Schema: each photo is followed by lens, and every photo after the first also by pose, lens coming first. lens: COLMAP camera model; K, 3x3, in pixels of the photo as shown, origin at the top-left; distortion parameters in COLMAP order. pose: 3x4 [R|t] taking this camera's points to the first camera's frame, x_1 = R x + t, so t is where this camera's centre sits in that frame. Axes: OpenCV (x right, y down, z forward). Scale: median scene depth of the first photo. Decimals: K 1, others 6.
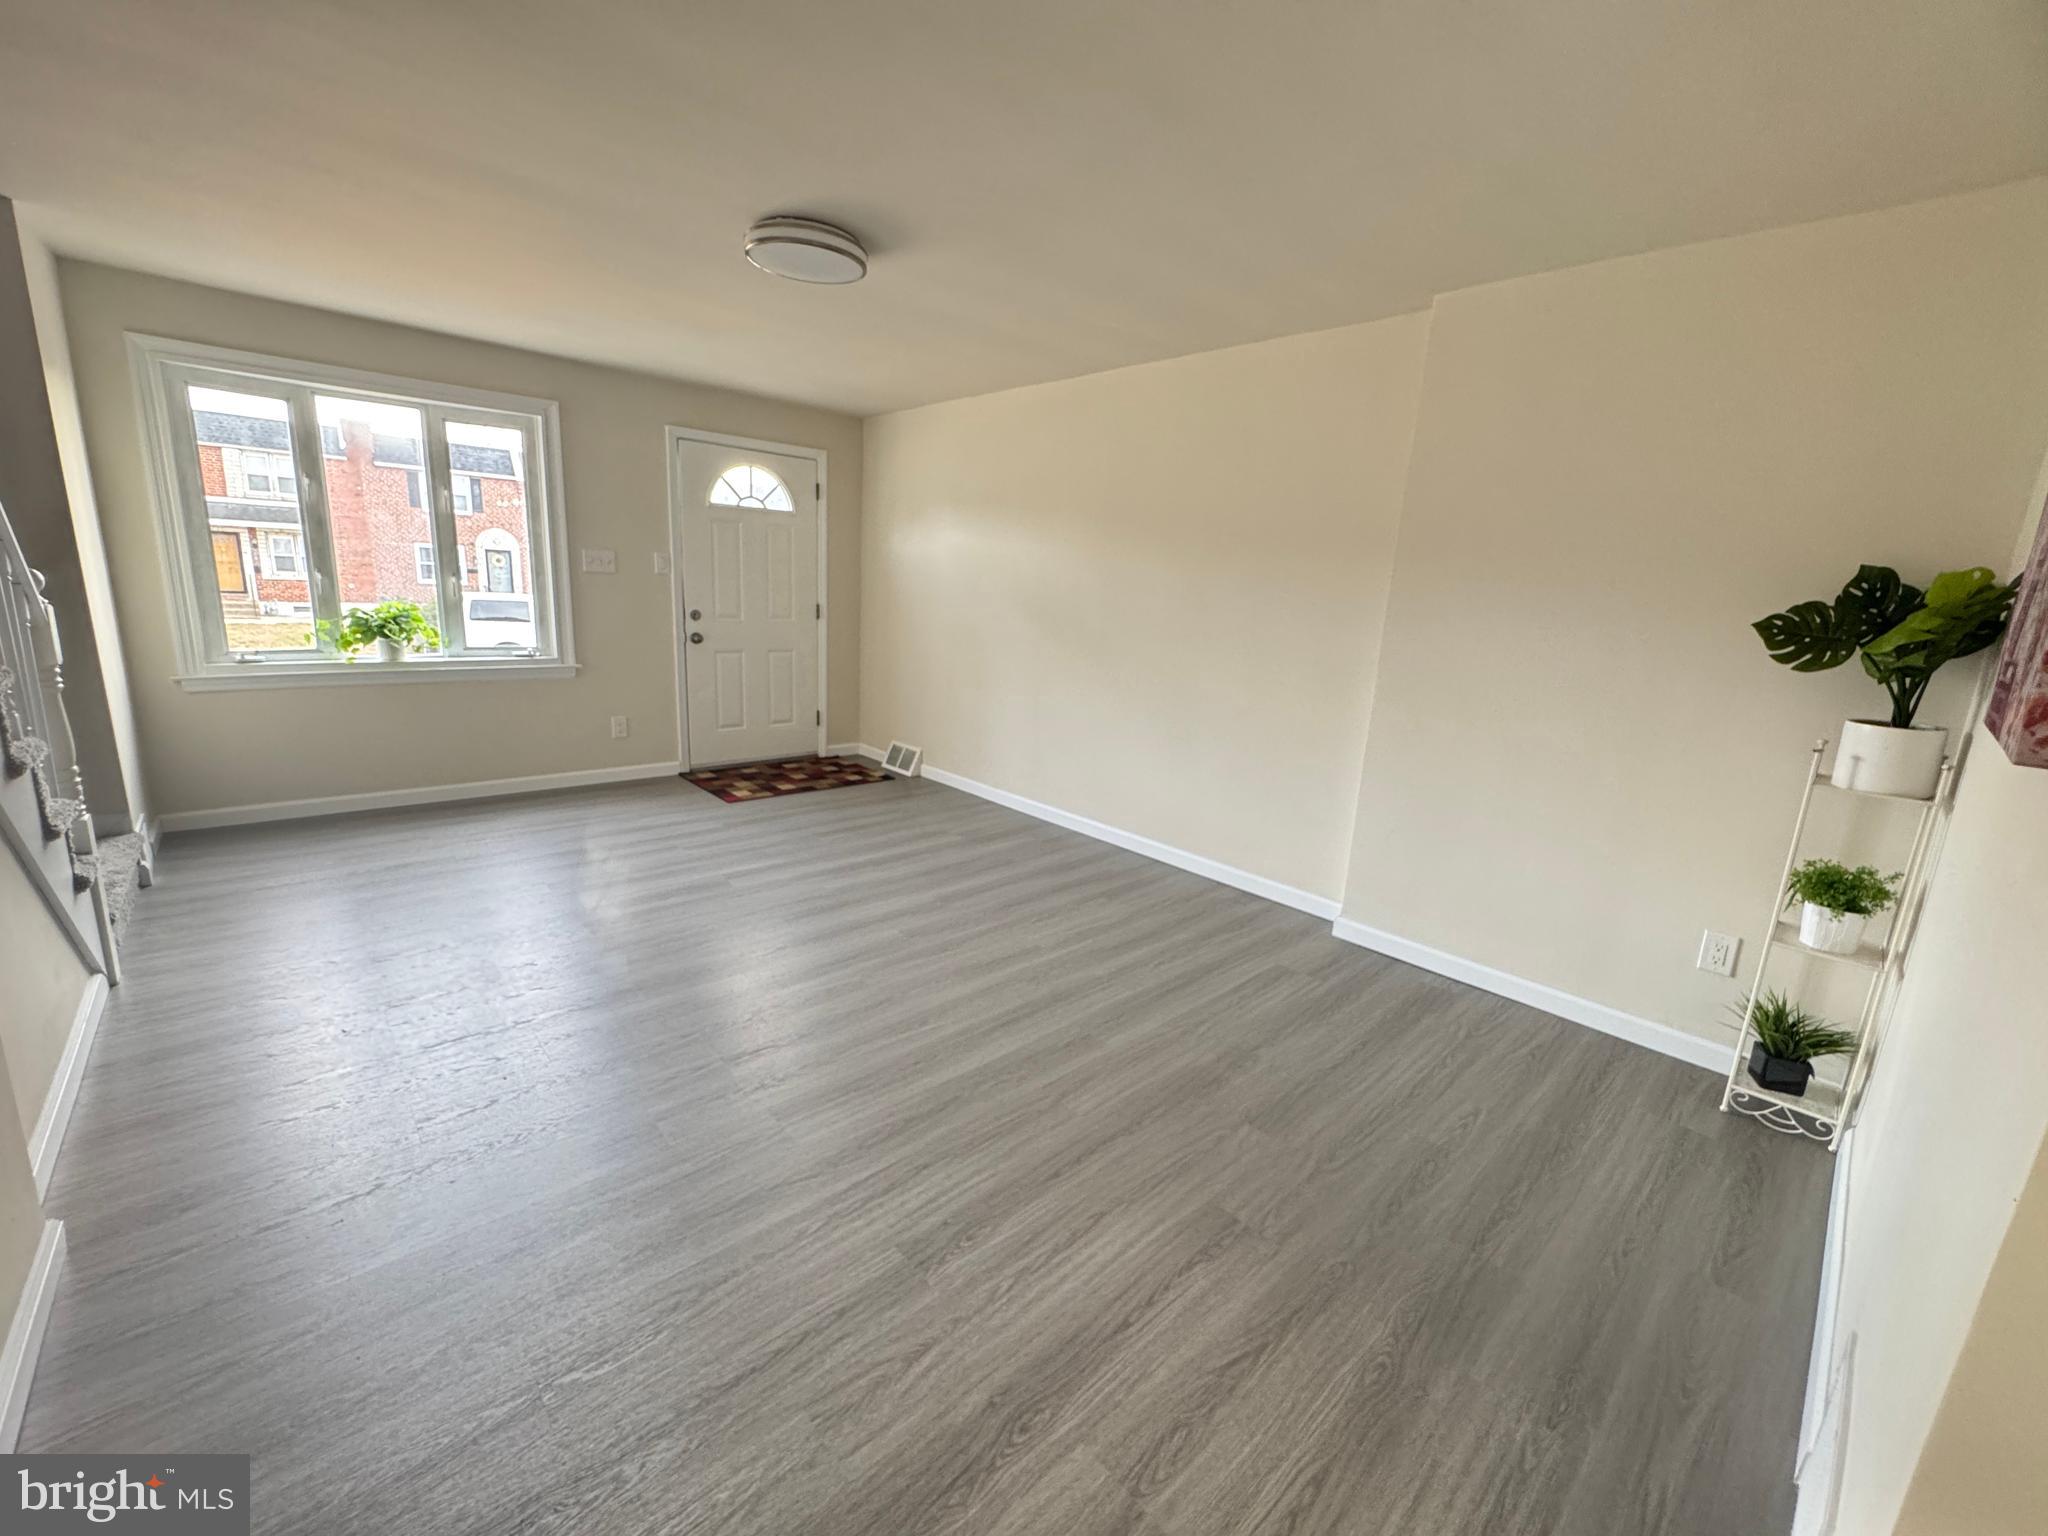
lens RADIAL K [[820.1, 0, 1025.4], [0, 820.1, 767.3], [0, 0, 1]] dist [-0.001636, -0.000116]
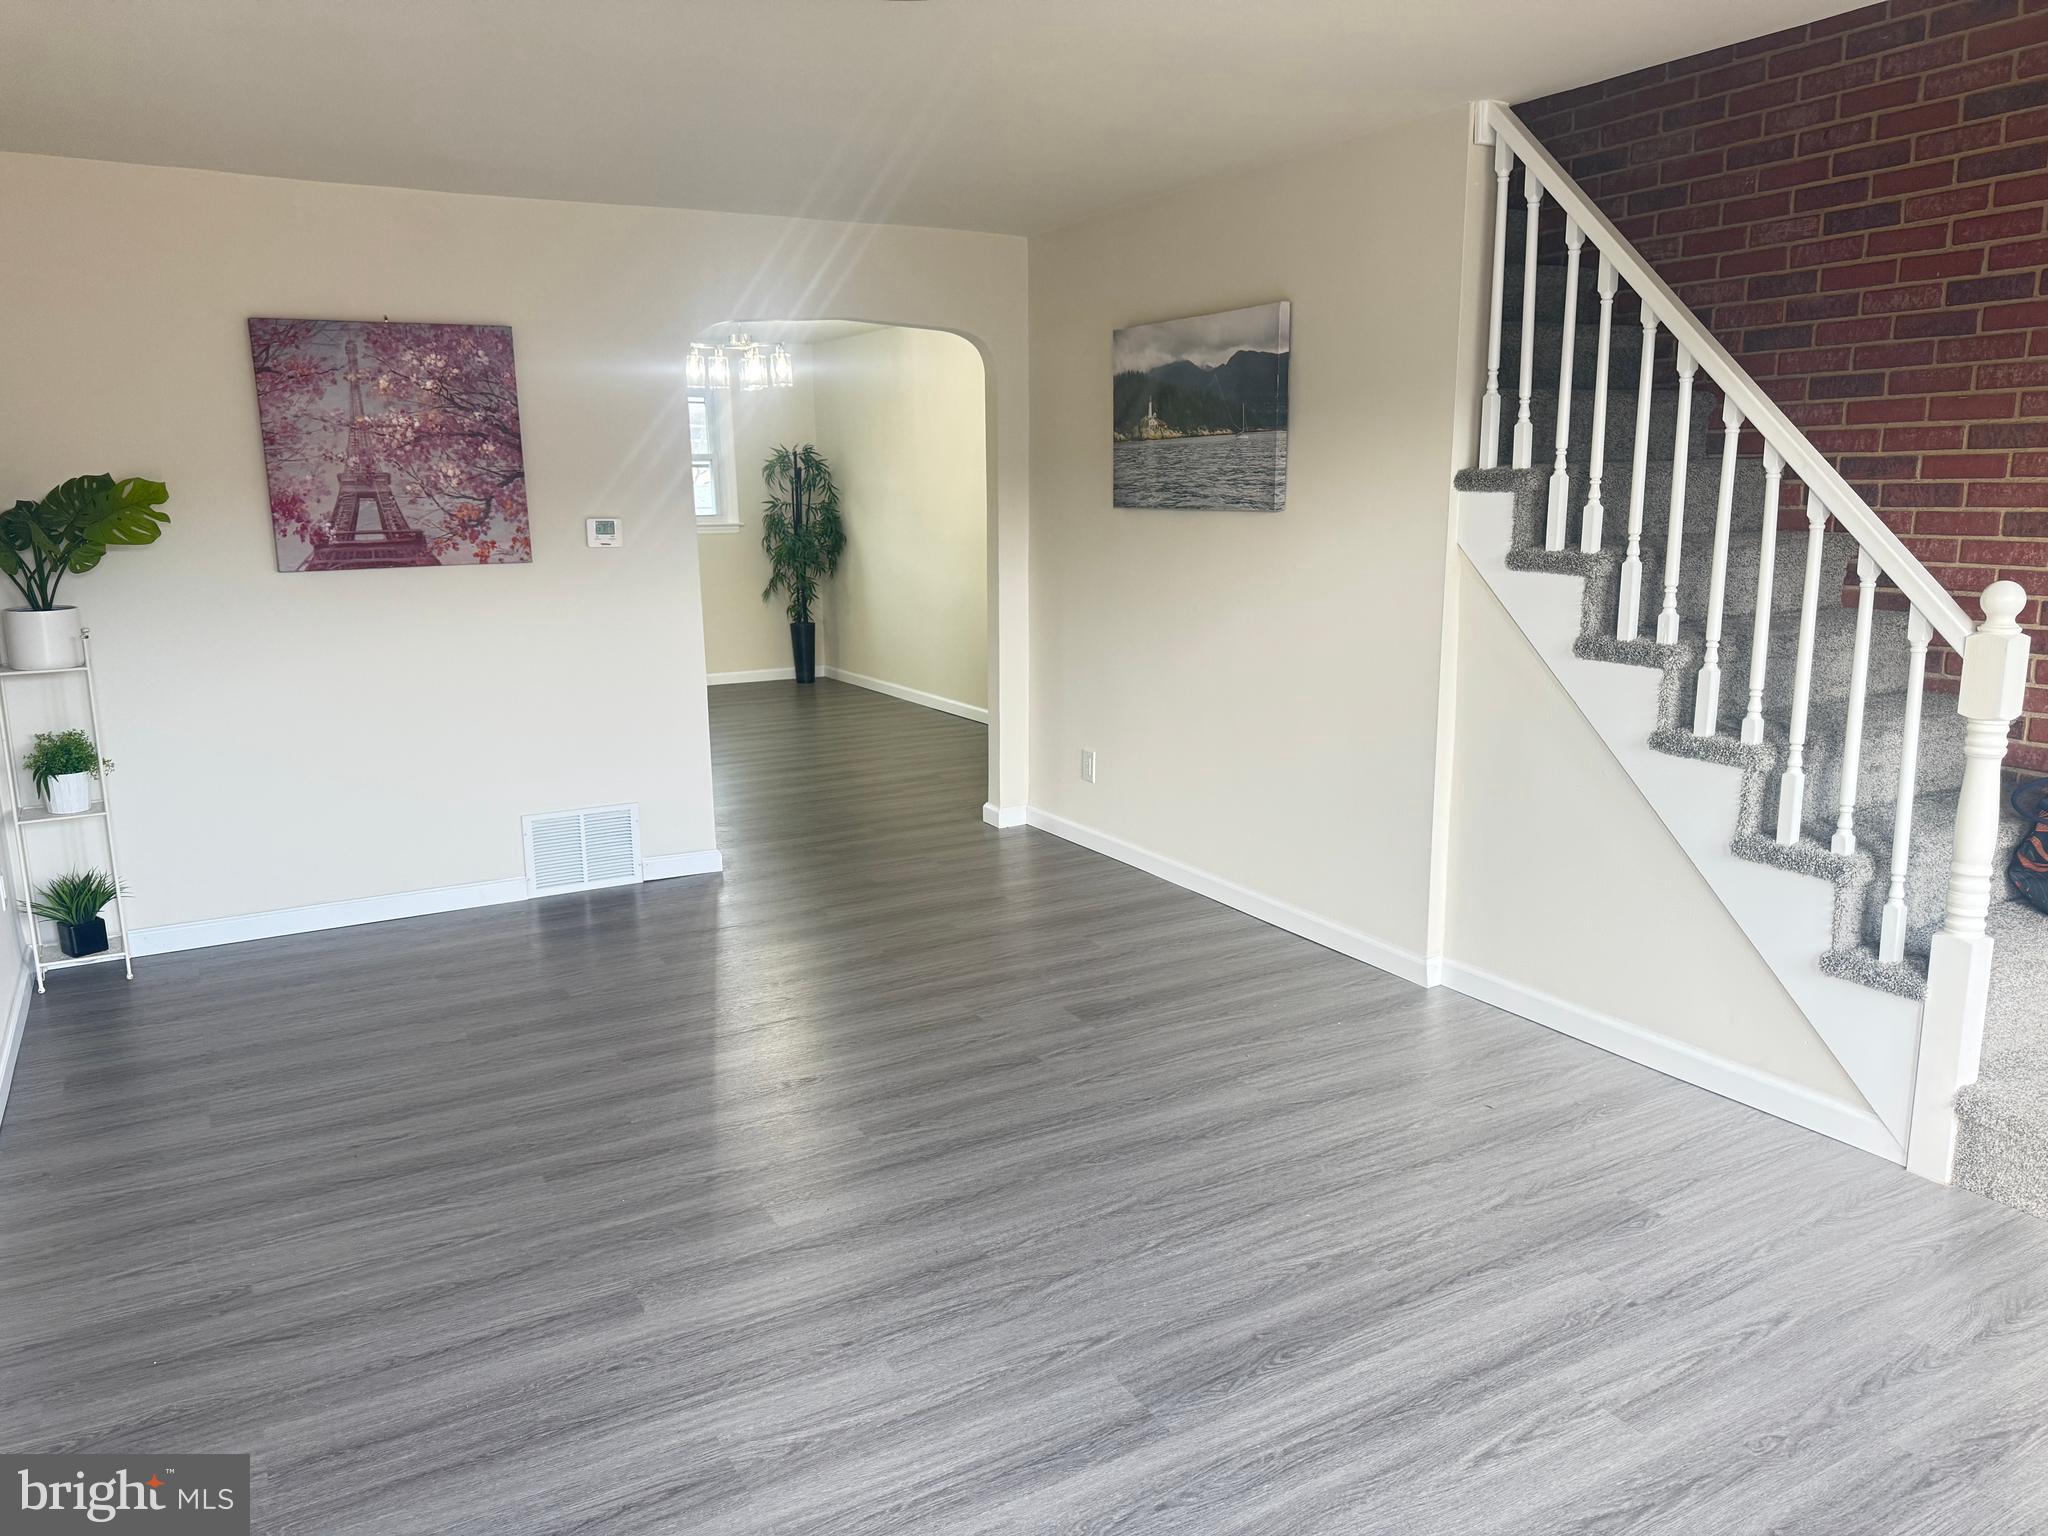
lens RADIAL K [[1458.1, 0, 1021.2], [0, 1458.1, 765.5], [0, 0, 1]] dist [0.001669, 0.000900]
pose [[-0.976054, -0.085731, 0.199924, -0.493443], [0.004606, 0.910712, 0.413017, -0.469788], [-0.217481, 0.404048, -0.888509, 1.757173]]
